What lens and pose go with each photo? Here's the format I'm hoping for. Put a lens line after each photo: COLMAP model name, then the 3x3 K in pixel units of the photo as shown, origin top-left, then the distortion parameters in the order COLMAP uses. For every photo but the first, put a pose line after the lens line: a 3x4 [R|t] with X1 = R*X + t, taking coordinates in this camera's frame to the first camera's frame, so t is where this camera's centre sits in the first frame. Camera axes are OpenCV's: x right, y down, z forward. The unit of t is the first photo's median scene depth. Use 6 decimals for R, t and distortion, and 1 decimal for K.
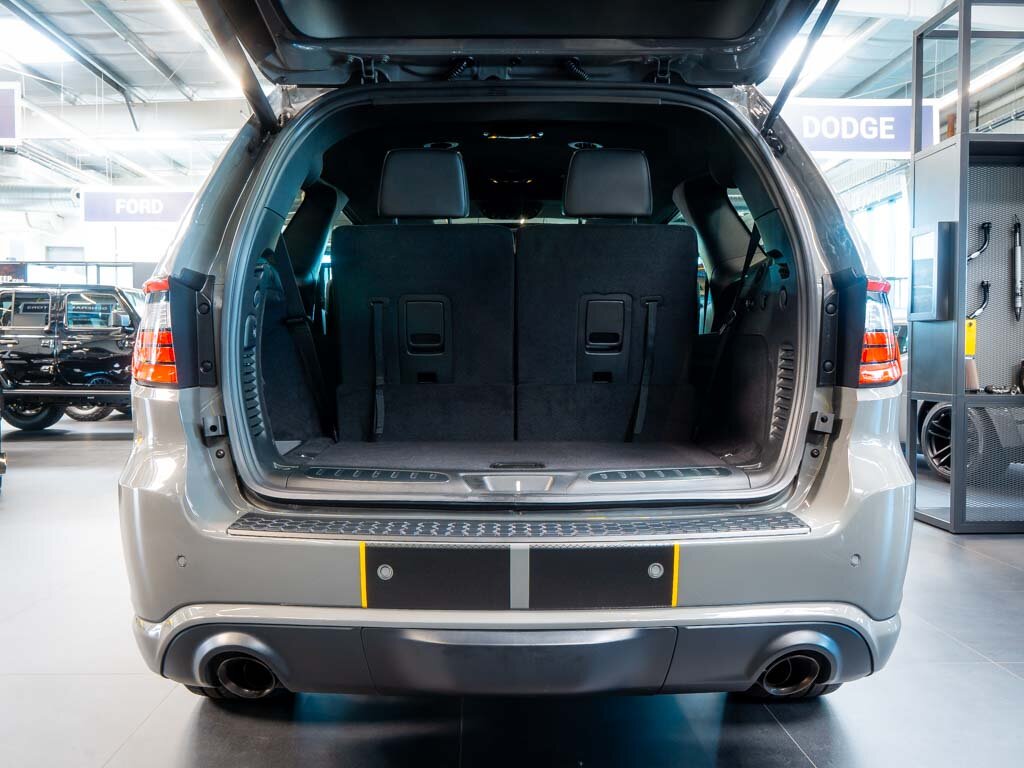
lens RADIAL K [[898.4, 0, 514.0], [0, 898.4, 383.0], [0, 0, 1]] dist [-0.002609, 0.000831]
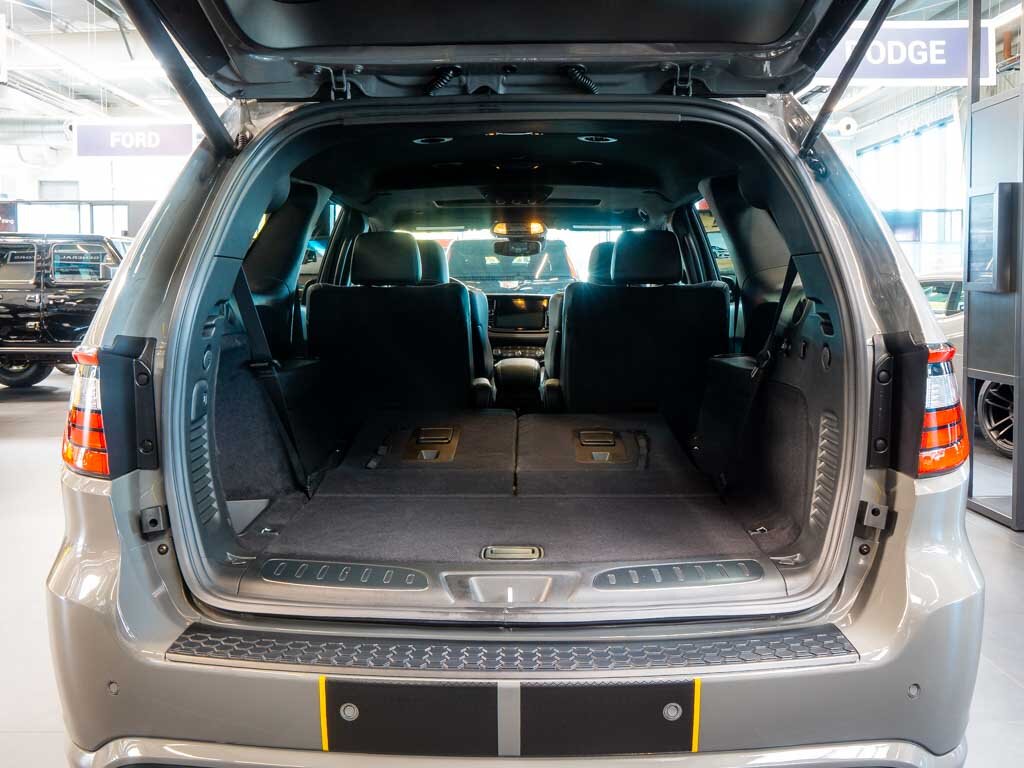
lens RADIAL K [[952.9, 0, 509.1], [0, 952.9, 324.2], [0, 0, 1]] dist [-0.002626, -0.000434]
pose [[0.999625, -0.003363, -0.027179, 0.025230], [0.003652, 0.999937, 0.010593, -0.129130], [0.027142, -0.010688, 0.999574, 0.093195]]
